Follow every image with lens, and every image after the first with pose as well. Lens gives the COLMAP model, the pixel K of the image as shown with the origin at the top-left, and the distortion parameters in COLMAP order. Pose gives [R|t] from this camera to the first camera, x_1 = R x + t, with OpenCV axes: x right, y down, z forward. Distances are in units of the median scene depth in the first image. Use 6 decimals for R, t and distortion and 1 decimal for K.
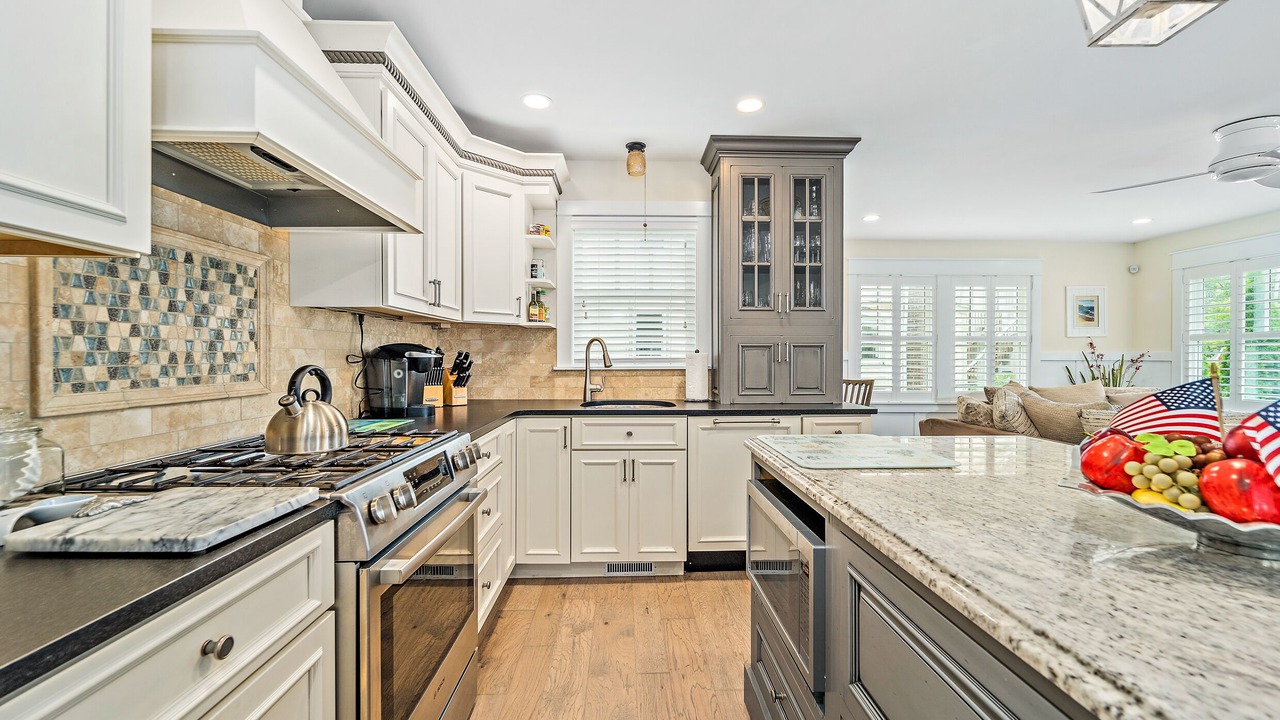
lens RADIAL K [[513.9, 0, 640.0], [0, 513.9, 360.0], [0, 0, 1]] dist [0.002236, -0.000406]
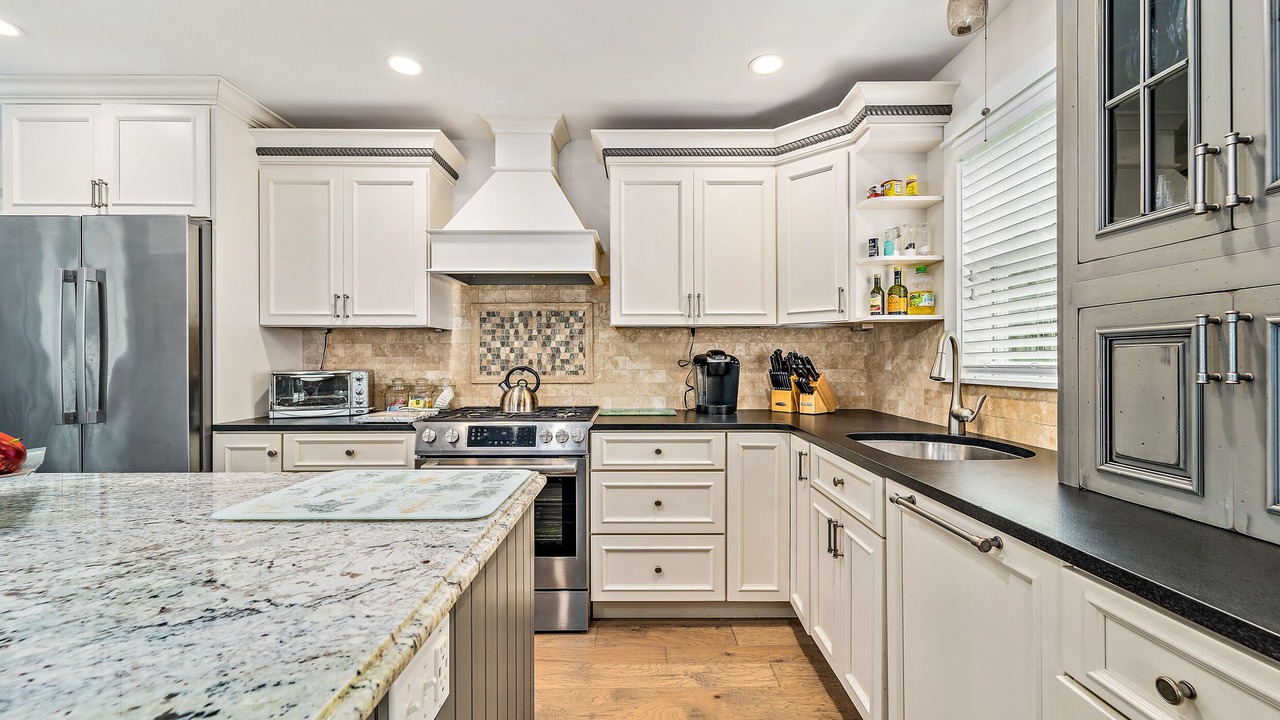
lens RADIAL K [[528.2, 0, 640.0], [0, 528.2, 360.0], [0, 0, 1]] dist [0.001061, -0.000061]
pose [[-0.025999, -0.000595, -0.999662, 1.014004], [-0.006625, 0.999978, -0.000423, -0.011849], [0.999640, 0.006612, -0.026002, 1.203082]]
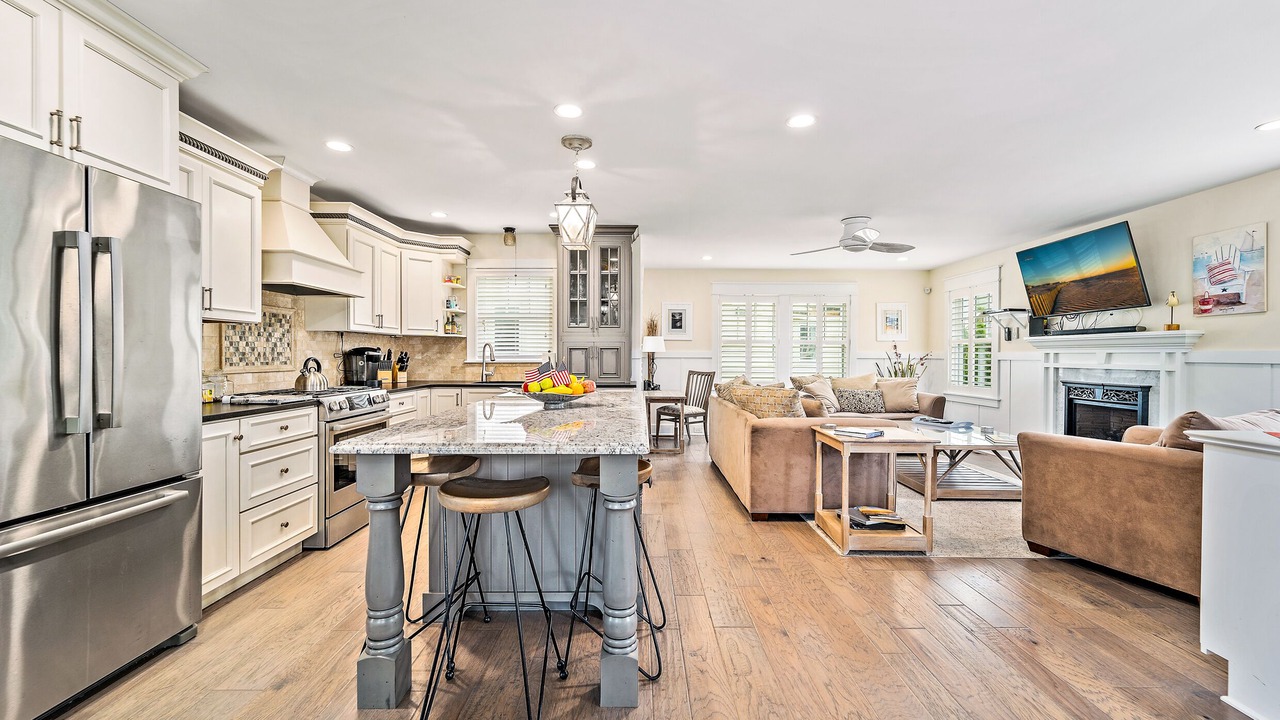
lens RADIAL K [[513.9, 0, 640.0], [0, 513.9, 360.0], [0, 0, 1]] dist [0.002236, -0.000406]
pose [[0.999553, 0.000605, -0.029900, 0.838982], [-0.000568, 0.999999, 0.001240, 0.015849], [0.029901, -0.001222, 0.999552, -1.186621]]
